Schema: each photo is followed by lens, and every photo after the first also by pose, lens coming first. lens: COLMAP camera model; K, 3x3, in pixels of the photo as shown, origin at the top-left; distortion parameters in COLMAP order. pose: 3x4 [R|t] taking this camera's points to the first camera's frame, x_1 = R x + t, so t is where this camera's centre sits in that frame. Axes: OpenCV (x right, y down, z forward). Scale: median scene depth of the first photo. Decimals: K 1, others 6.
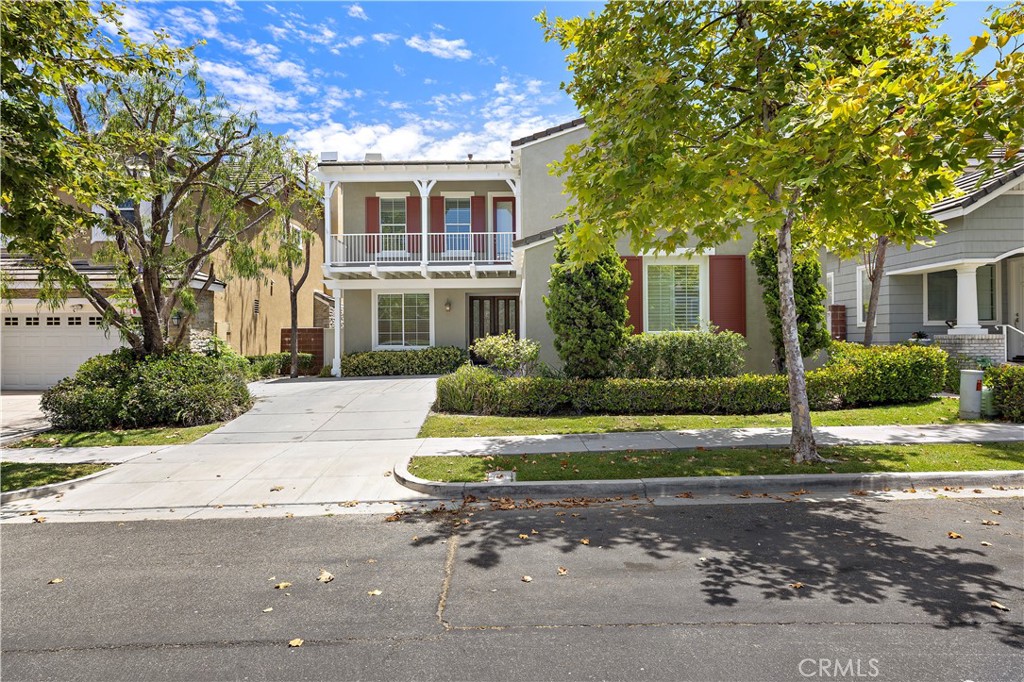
lens RADIAL K [[549.2, 0, 512.0], [0, 549.2, 341.0], [0, 0, 1]] dist [-0.000018, 0.000325]
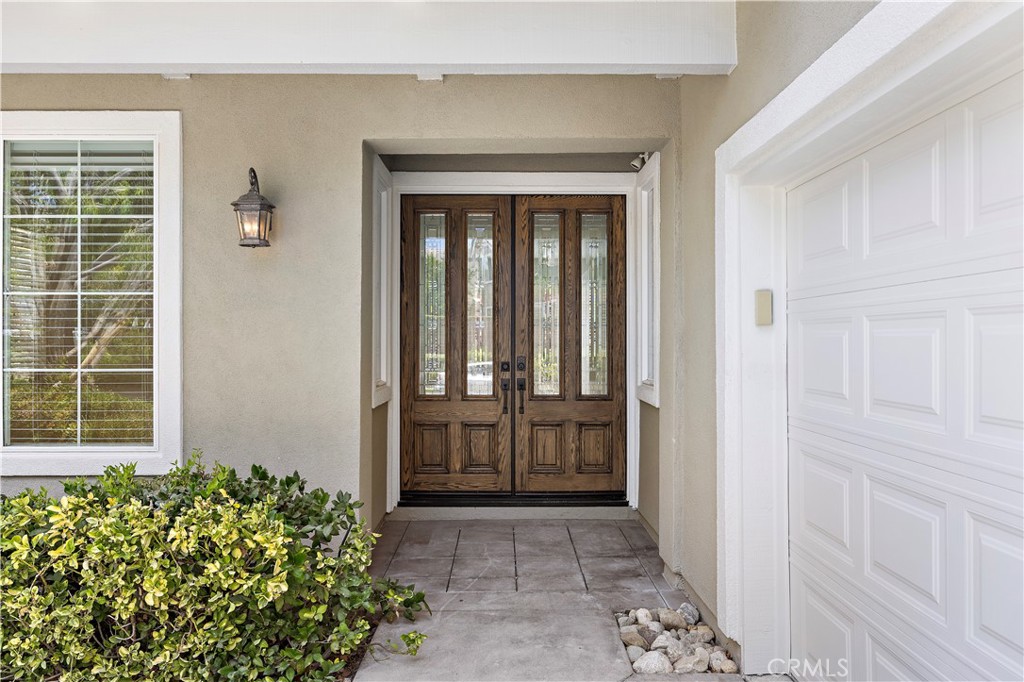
lens RADIAL K [[722.6, 0, 512.0], [0, 722.6, 341.0], [0, 0, 1]] dist [0.000391, -0.000003]
pose [[0.999964, 0.007605, 0.003852, -0.057068], [-0.007599, 0.999970, -0.001561, -0.037544], [-0.003864, 0.001532, 0.999991, 1.162060]]
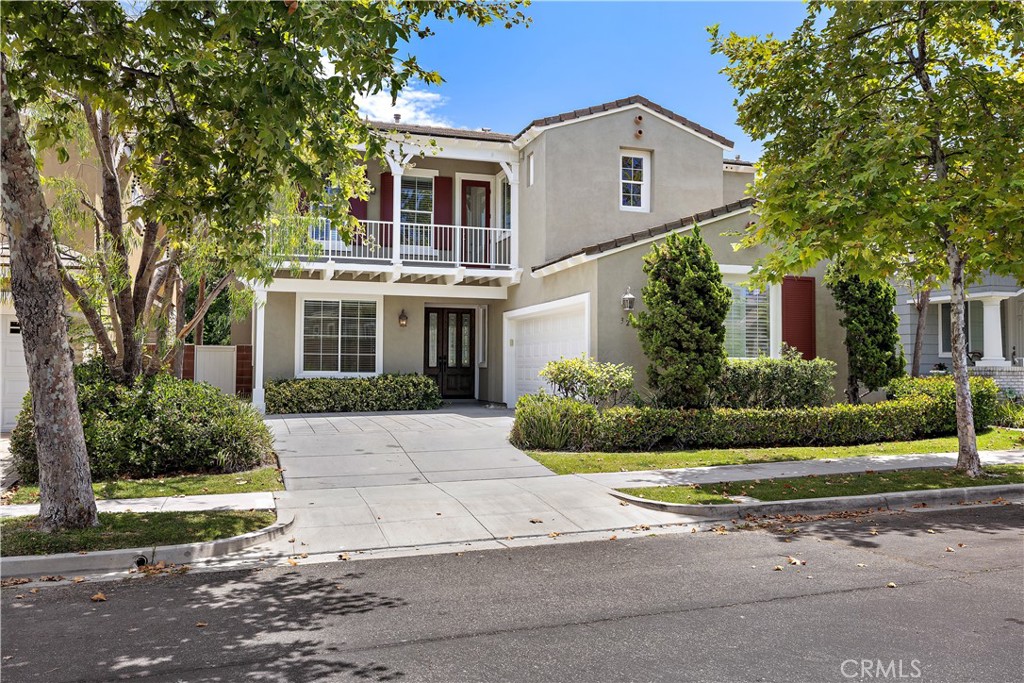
lens RADIAL K [[820.6, 0, 512.0], [0, 820.6, 341.5], [0, 0, 1]] dist [0.006078, 0.000643]
pose [[0.948655, 0.025225, 0.315304, -0.487461], [-0.012624, 0.999040, -0.041945, 0.016775], [-0.316059, 0.035811, 0.948063, -0.151655]]
